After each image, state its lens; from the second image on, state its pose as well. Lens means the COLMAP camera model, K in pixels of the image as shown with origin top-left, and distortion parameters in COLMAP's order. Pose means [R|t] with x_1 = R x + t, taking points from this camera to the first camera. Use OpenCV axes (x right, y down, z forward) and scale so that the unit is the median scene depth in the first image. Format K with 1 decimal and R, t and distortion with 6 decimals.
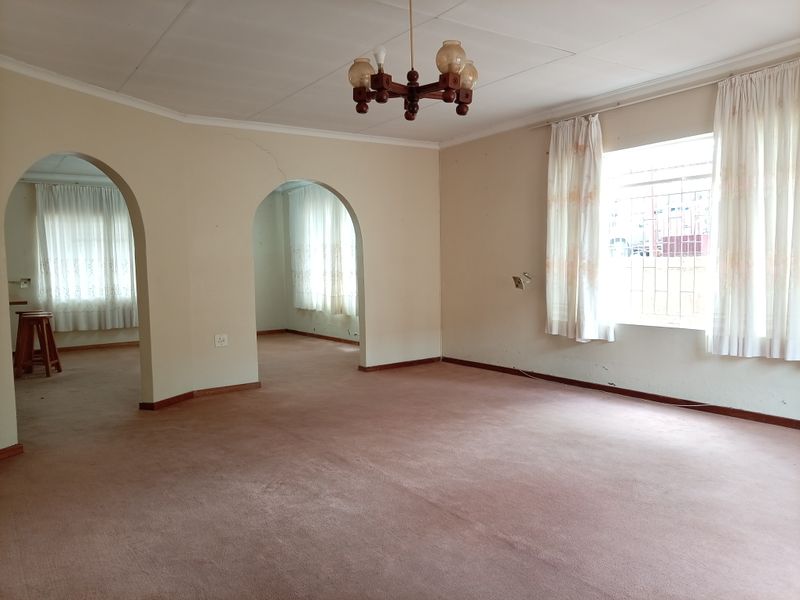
lens RADIAL K [[599.6, 0, 393.2], [0, 599.6, 293.5], [0, 0, 1]] dist [0.005725, -0.041721]
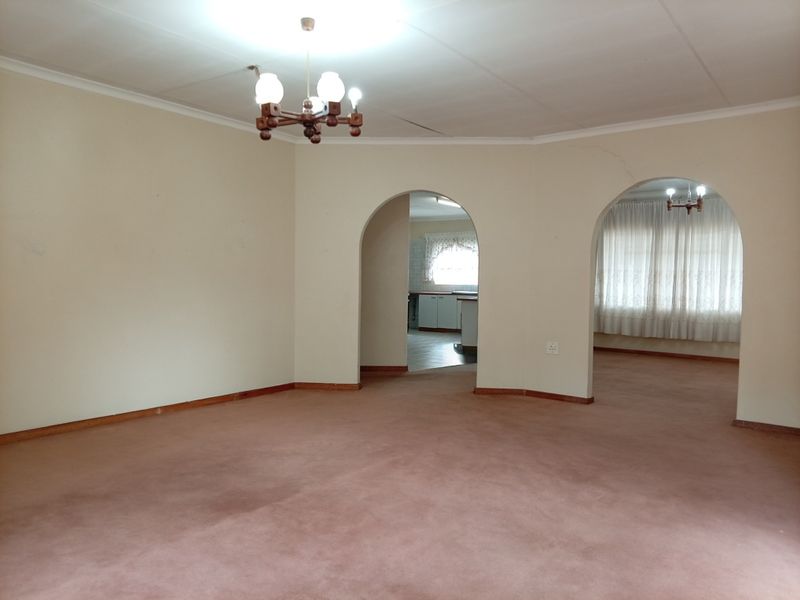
lens RADIAL K [[599.6, 0, 406.9], [0, 599.6, 299.9], [0, 0, 1]] dist [0.005725, -0.041721]
pose [[0.283651, 0.059371, -0.957088, 0.662245], [-0.069780, 0.996713, 0.041149, -0.031787], [0.956385, 0.055114, 0.286861, 0.485847]]
